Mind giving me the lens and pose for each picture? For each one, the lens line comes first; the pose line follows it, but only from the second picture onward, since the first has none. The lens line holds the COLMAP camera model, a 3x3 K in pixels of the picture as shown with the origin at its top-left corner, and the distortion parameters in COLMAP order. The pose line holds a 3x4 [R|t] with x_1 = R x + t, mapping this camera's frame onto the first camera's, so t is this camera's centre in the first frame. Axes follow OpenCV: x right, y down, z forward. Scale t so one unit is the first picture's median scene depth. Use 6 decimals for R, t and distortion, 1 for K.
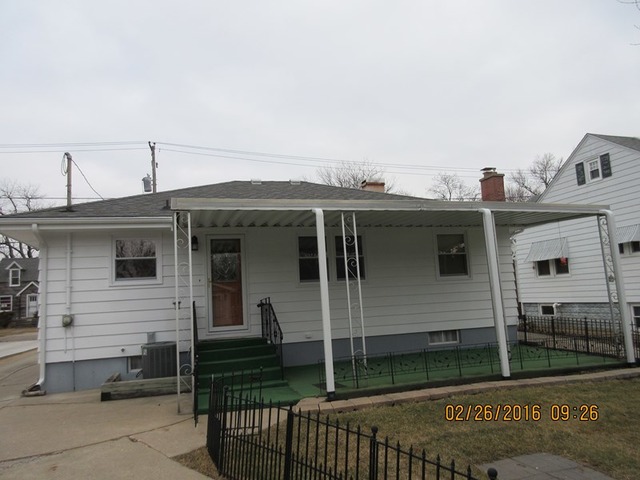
lens RADIAL K [[482.9, 0, 320.0], [0, 482.9, 239.1], [0, 0, 1]] dist [0.011535, 0.003782]
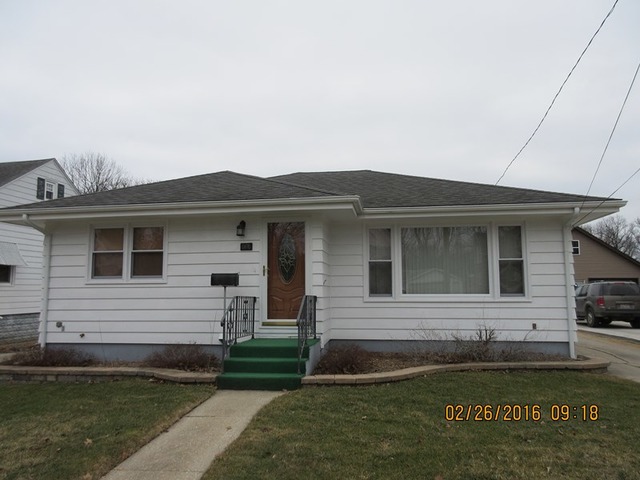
lens RADIAL K [[482.9, 0, 320.6], [0, 482.9, 239.7], [0, 0, 1]] dist [0.011535, 0.003782]
pose [[-0.891859, 0.110374, 0.438640, -0.436764], [0.001479, 0.970476, -0.241192, 0.221154], [-0.452311, -0.214460, -0.865691, 1.593954]]
